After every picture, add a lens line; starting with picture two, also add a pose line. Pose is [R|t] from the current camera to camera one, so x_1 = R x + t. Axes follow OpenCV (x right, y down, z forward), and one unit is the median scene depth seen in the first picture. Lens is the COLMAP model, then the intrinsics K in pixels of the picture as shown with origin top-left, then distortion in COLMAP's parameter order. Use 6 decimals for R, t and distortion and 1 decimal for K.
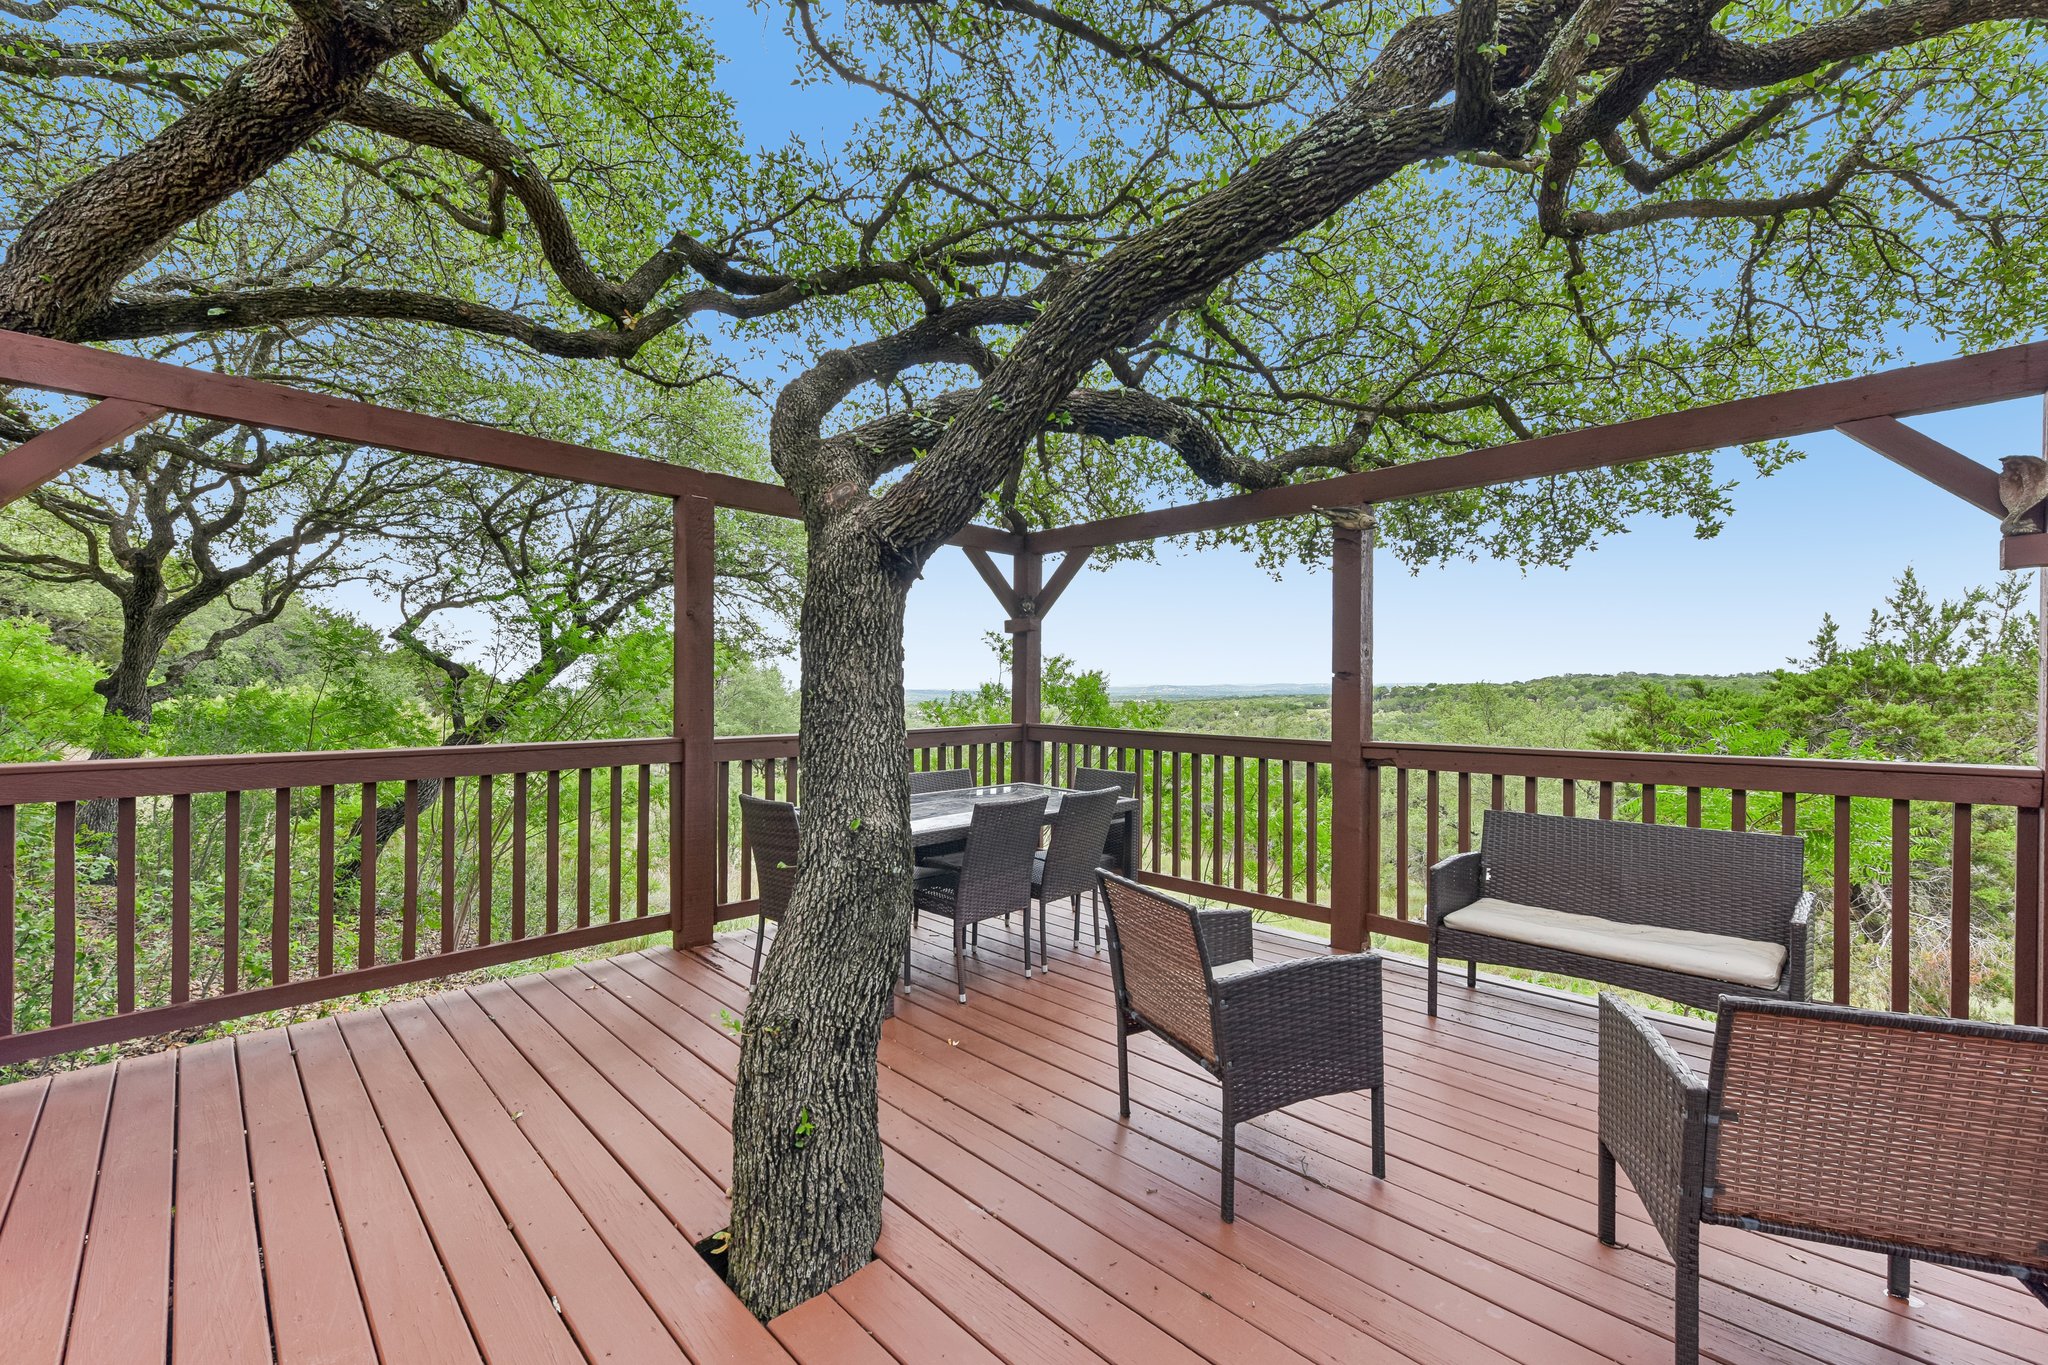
lens RADIAL K [[809.6, 0, 1036.9], [0, 809.6, 704.6], [0, 0, 1]] dist [0.001916, -0.000211]
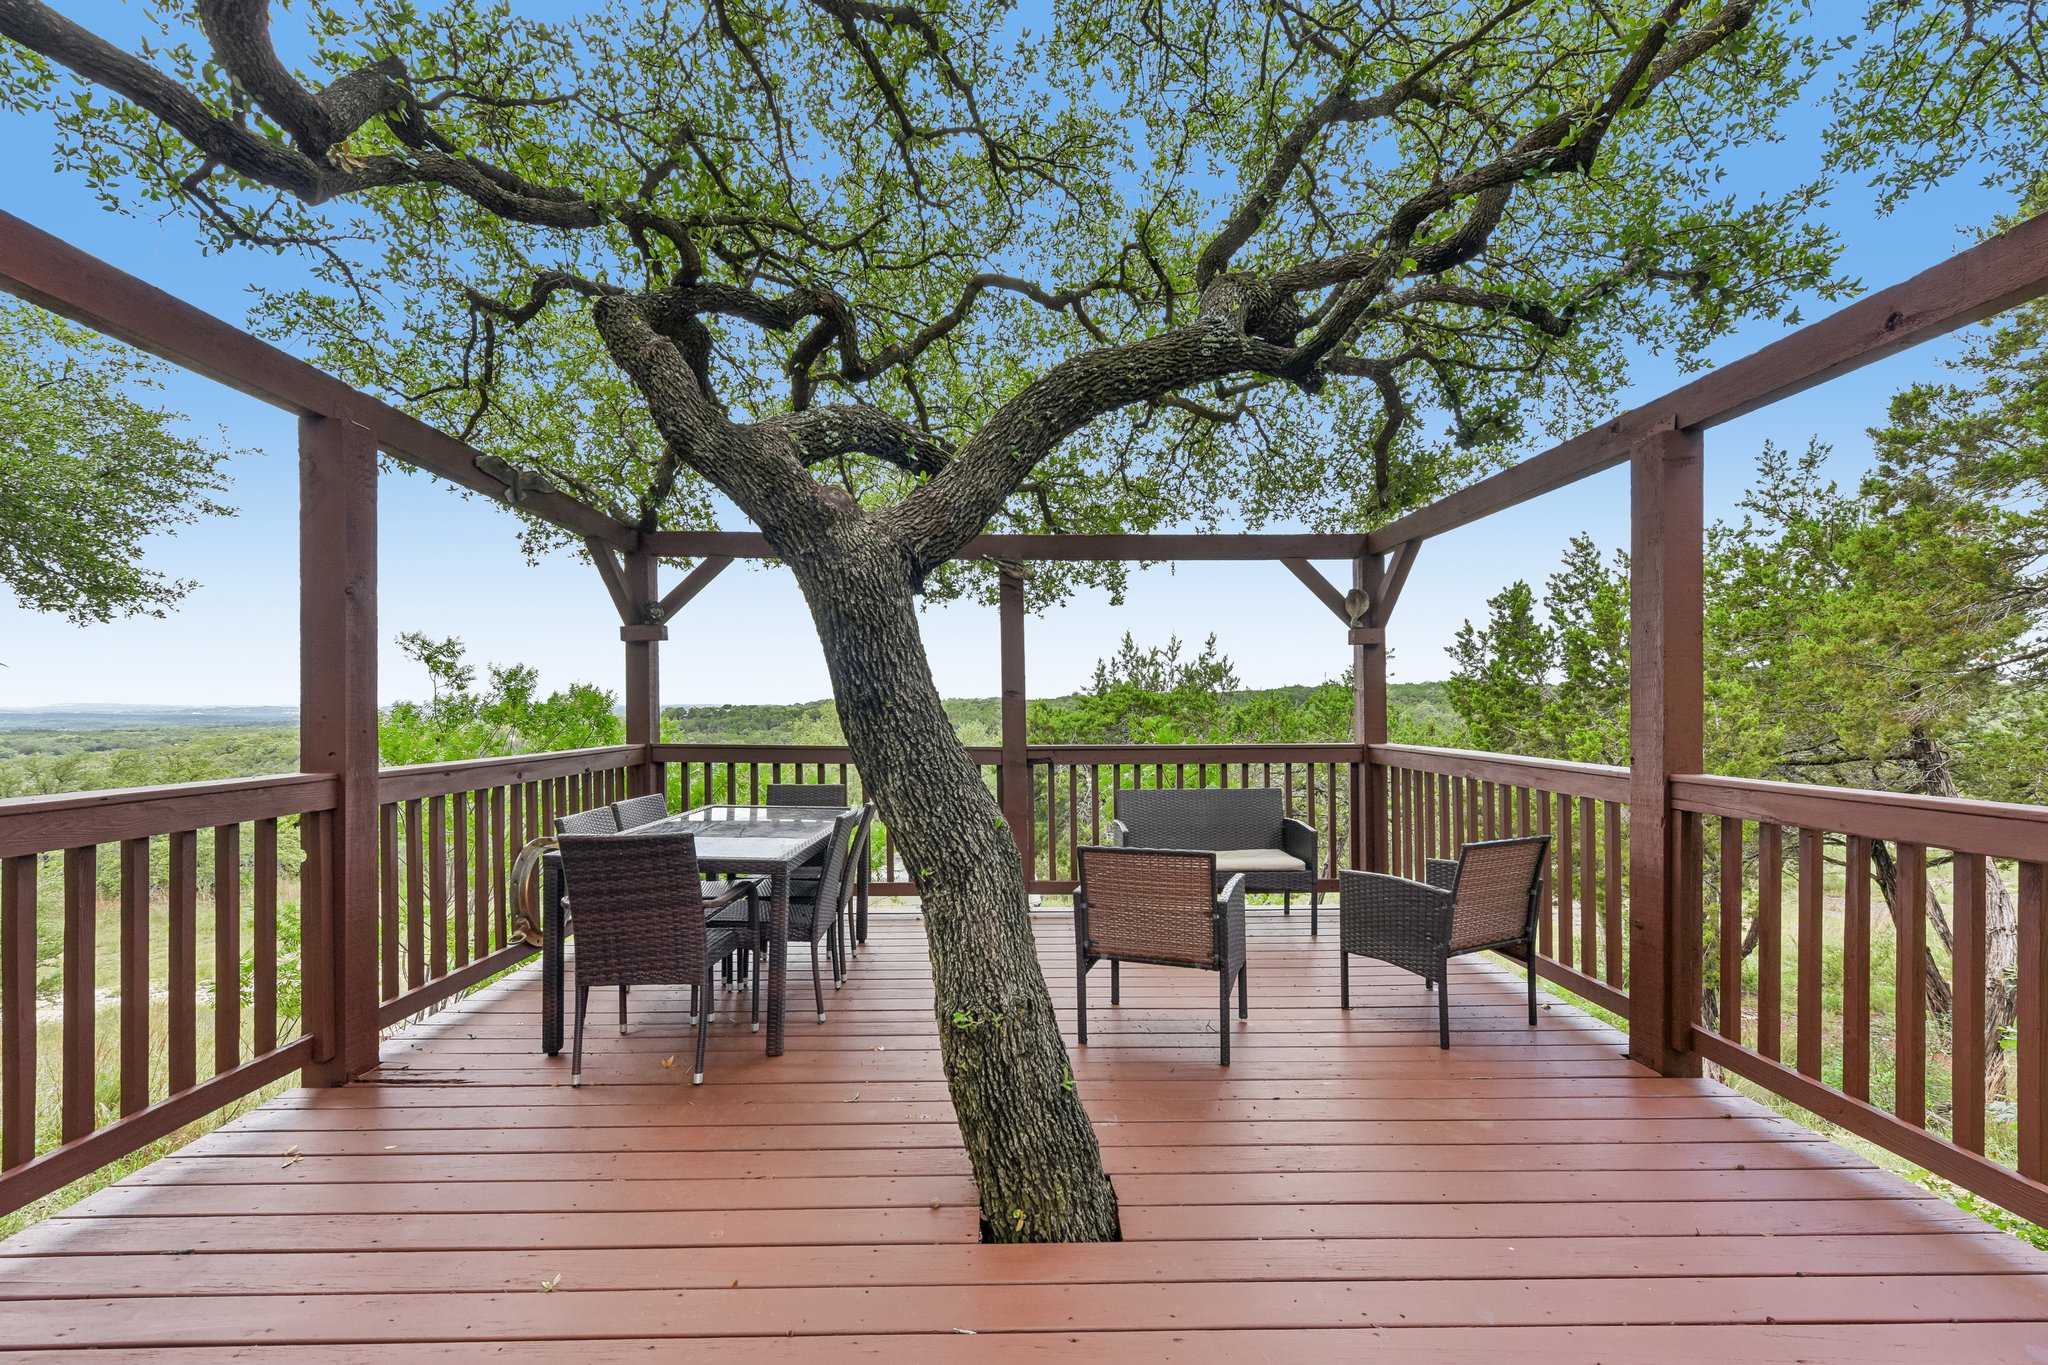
lens RADIAL K [[809.6, 0, 1036.9], [0, 809.6, 704.6], [0, 0, 1]] dist [0.001916, -0.000211]
pose [[0.717324, 0.008327, 0.696689, -0.489571], [0.009323, 0.999724, -0.021548, 0.003574], [-0.696677, 0.021952, 0.717049, 0.104546]]
